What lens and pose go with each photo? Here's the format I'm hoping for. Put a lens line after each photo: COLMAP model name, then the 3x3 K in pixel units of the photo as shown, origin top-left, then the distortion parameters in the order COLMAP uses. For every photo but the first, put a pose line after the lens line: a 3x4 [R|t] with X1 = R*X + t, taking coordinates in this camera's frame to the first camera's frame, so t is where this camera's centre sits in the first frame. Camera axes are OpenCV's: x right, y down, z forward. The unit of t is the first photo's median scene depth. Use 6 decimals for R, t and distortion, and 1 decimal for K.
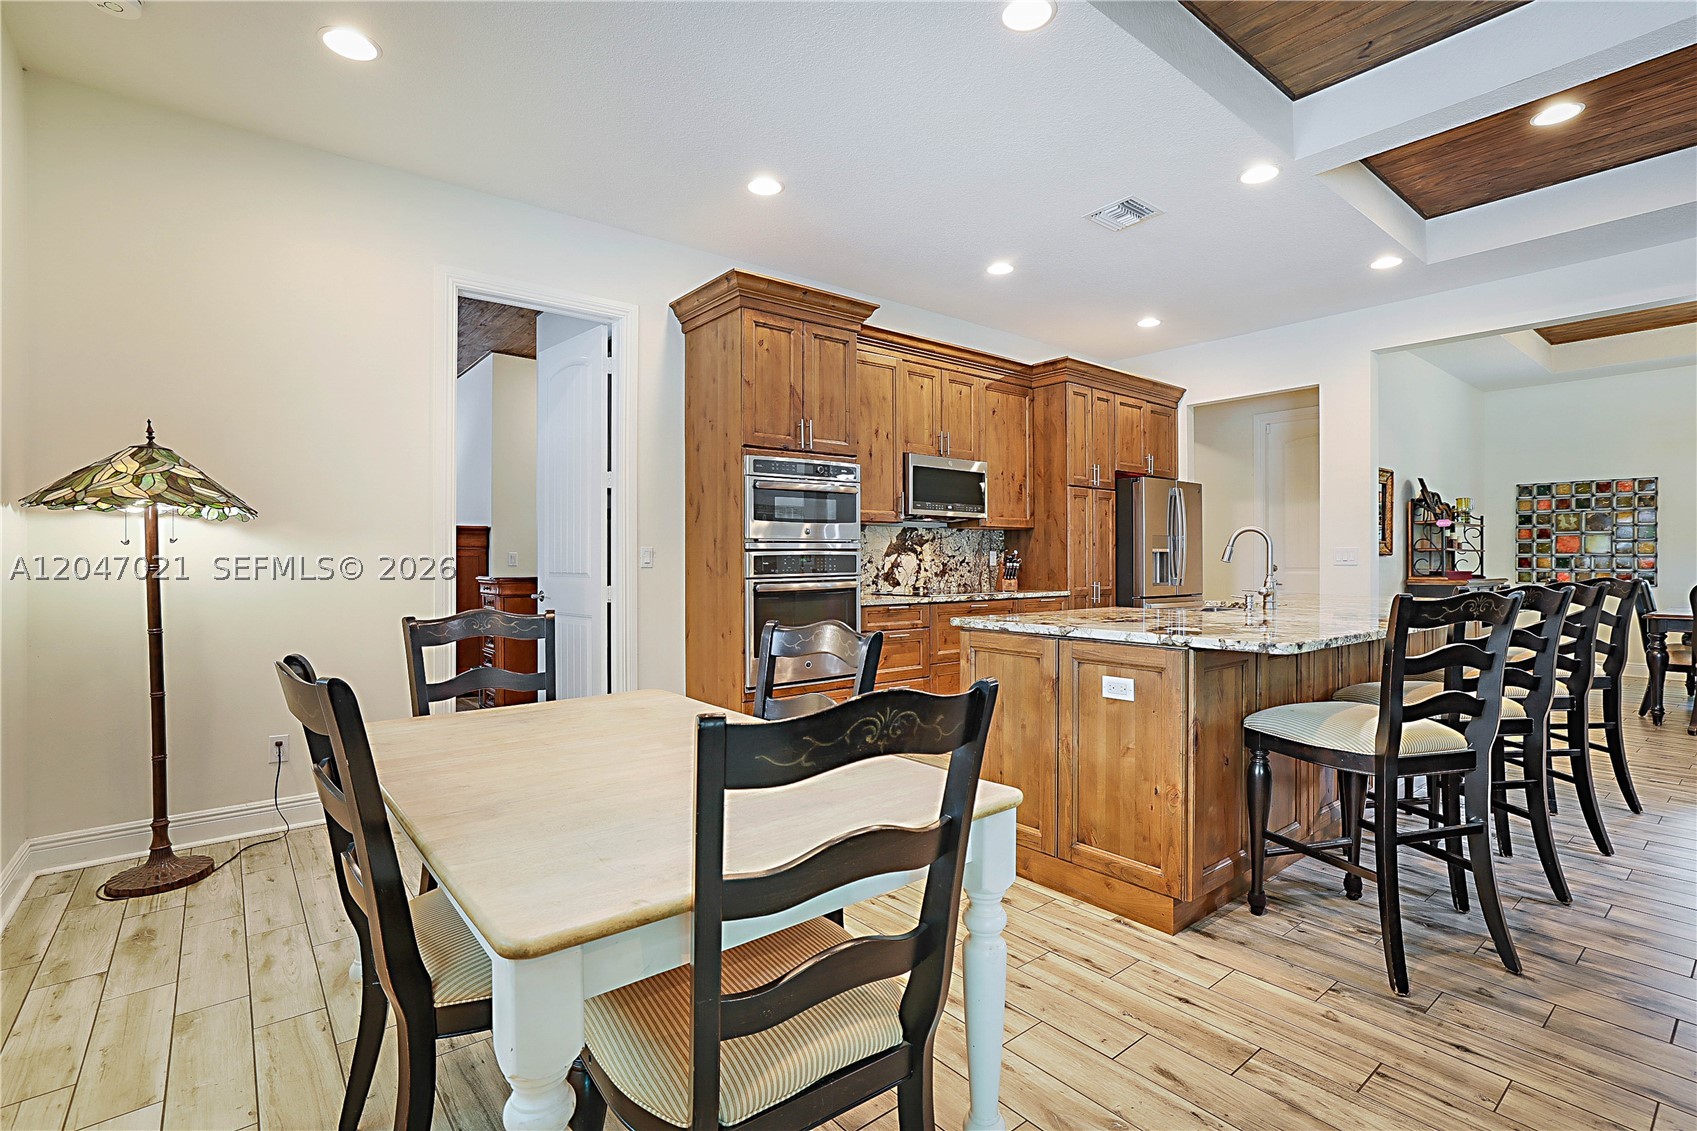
lens RADIAL K [[812.5, 0, 856.6], [0, 812.5, 556.8], [0, 0, 1]] dist [-0.023621, 0.013216]
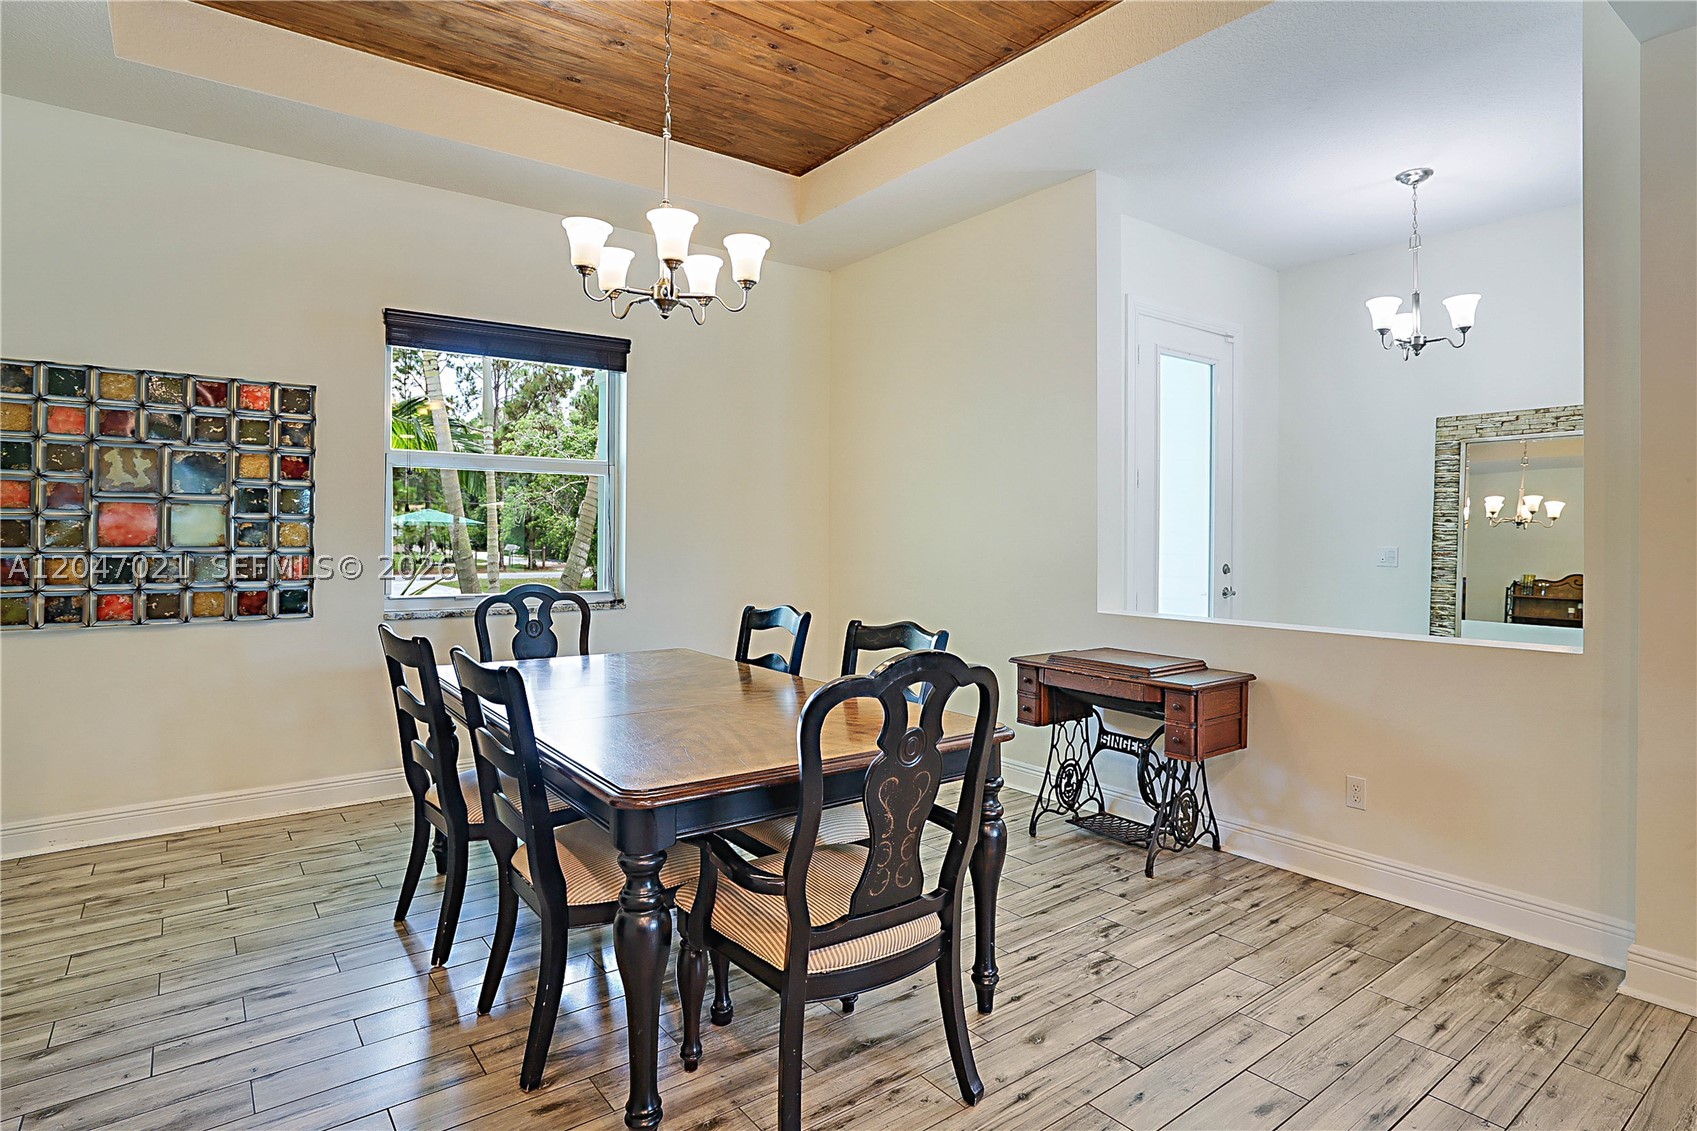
lens RADIAL K [[896.9, 0, 869.2], [0, 896.9, 532.7], [0, 0, 1]] dist [-0.016369, 0.011723]
pose [[0.032558, 0.000415, 0.999470, 0.653007], [-0.008047, 0.999968, -0.000153, -0.020981], [-0.999437, -0.008037, 0.032560, 0.889477]]
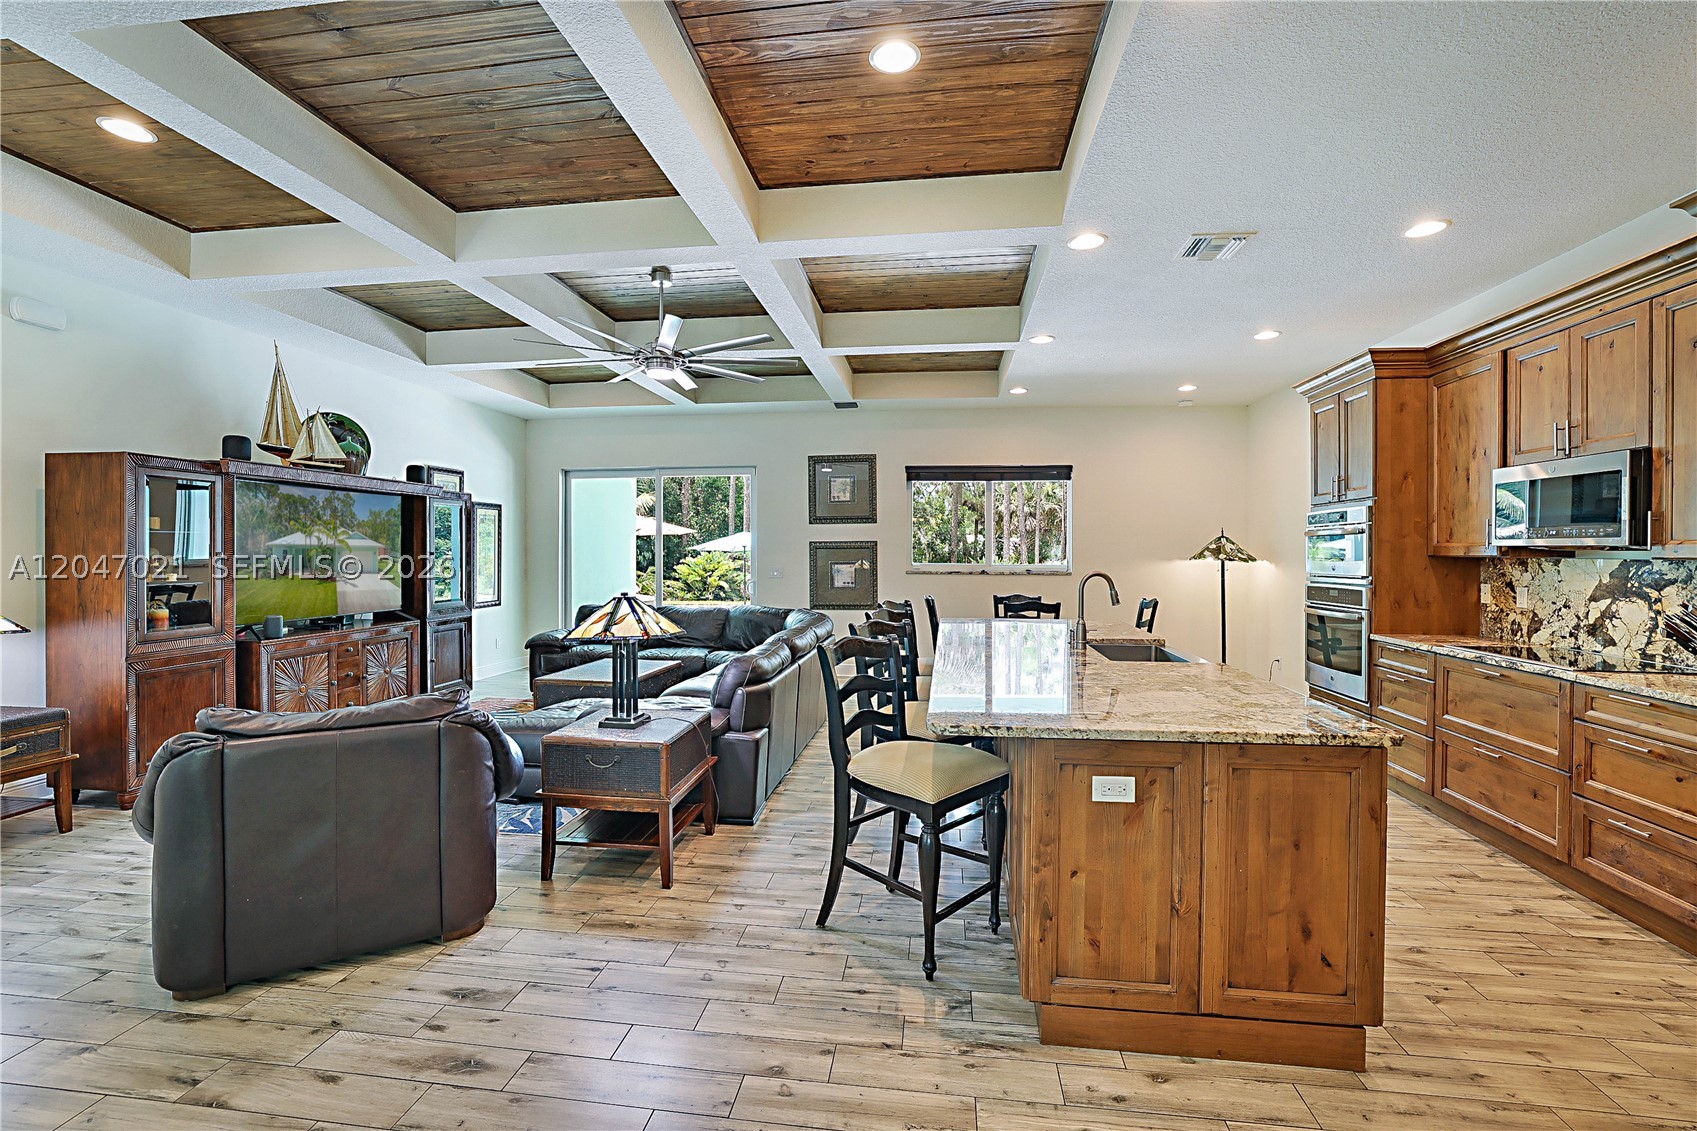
lens RADIAL K [[732.5, 0, 848.6], [0, 732.5, 552.9], [0, 0, 1]] dist [-0.037311, 0.013330]
pose [[-0.734477, -0.000129, -0.678634, 0.923496], [-0.001645, 0.999997, 0.001590, -0.042059], [0.678632, 0.002284, -0.734475, 0.999692]]
